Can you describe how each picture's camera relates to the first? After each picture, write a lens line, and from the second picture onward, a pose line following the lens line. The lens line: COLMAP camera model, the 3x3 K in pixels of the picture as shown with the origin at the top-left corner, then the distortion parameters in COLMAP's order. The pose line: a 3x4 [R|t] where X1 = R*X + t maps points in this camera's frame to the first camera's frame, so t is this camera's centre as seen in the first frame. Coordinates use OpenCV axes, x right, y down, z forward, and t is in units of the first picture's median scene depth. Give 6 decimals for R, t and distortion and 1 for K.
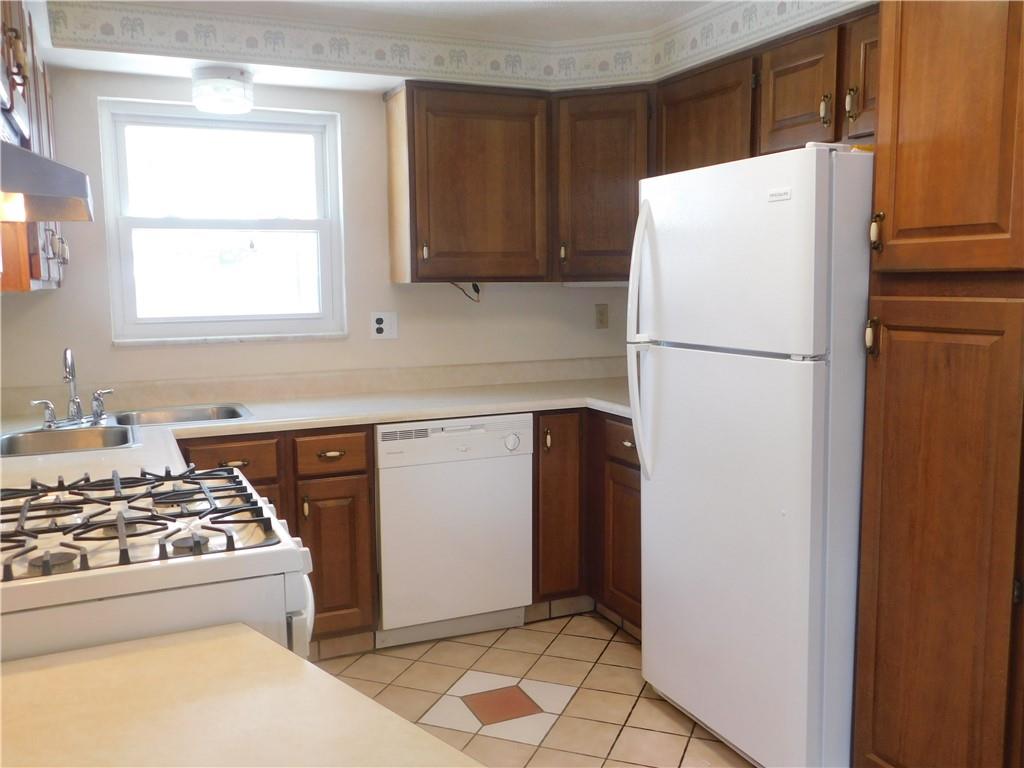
lens RADIAL K [[922.5, 0, 512.0], [0, 922.5, 384.0], [0, 0, 1]] dist [0.018515, 0.008455]
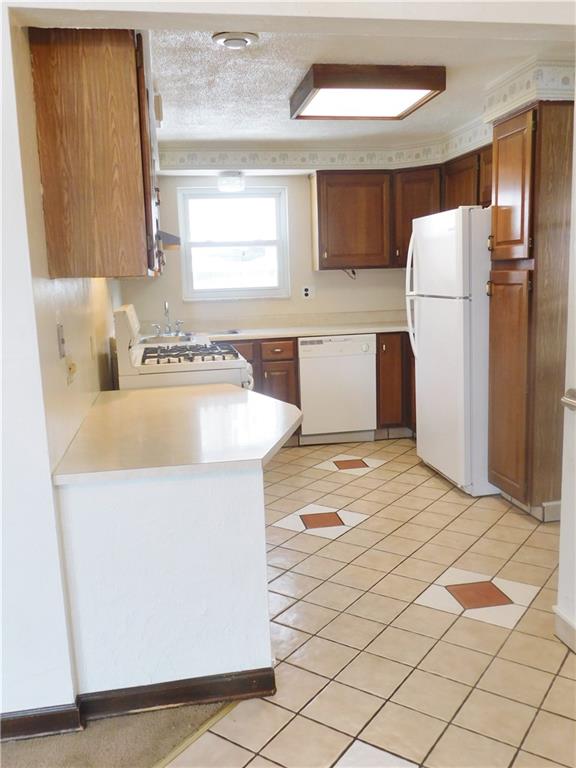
lens RADIAL K [[691.8, 0, 288.0], [0, 691.8, 384.0], [0, 0, 1]] dist [0.018515, 0.008455]
pose [[0.970134, 0.019047, -0.241820, 0.212533], [-0.006847, 0.998665, 0.051190, 0.067909], [0.242473, -0.048005, 0.968970, -0.545267]]
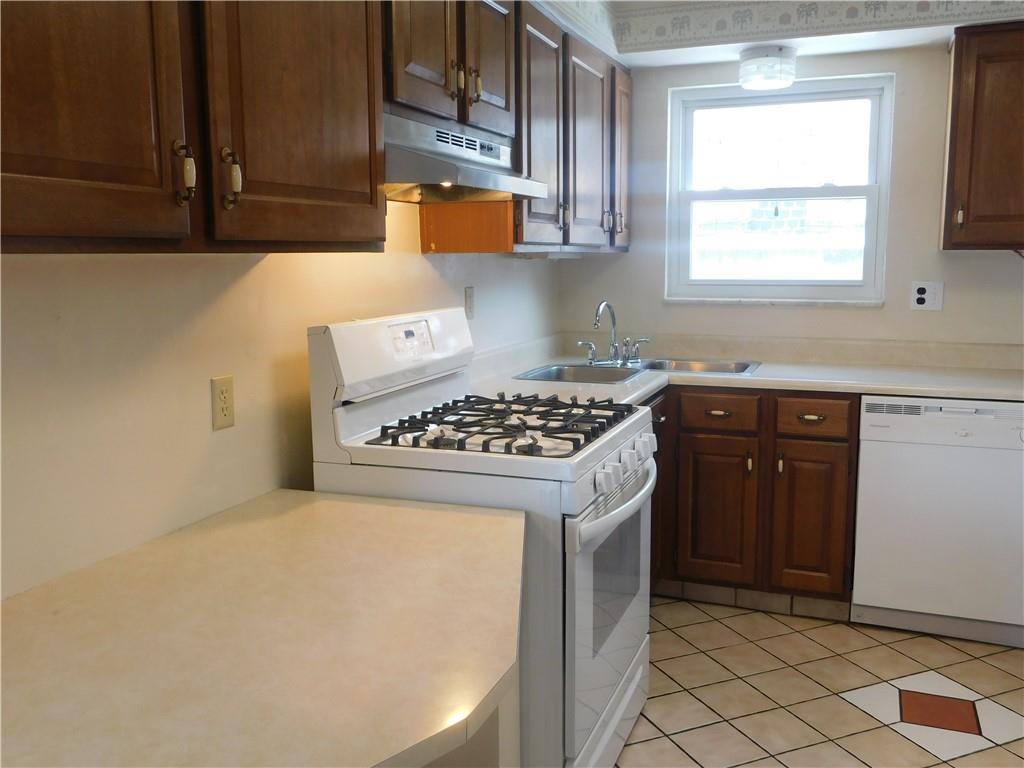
lens RADIAL K [[897.7, 0, 512.0], [0, 897.7, 384.0], [0, 0, 1]] dist [-0.001771, -0.006763]
pose [[0.702260, 0.109333, -0.703475, 0.251749], [-0.086074, 0.993928, 0.068548, -0.000195], [0.706698, 0.012412, 0.707407, 0.064768]]
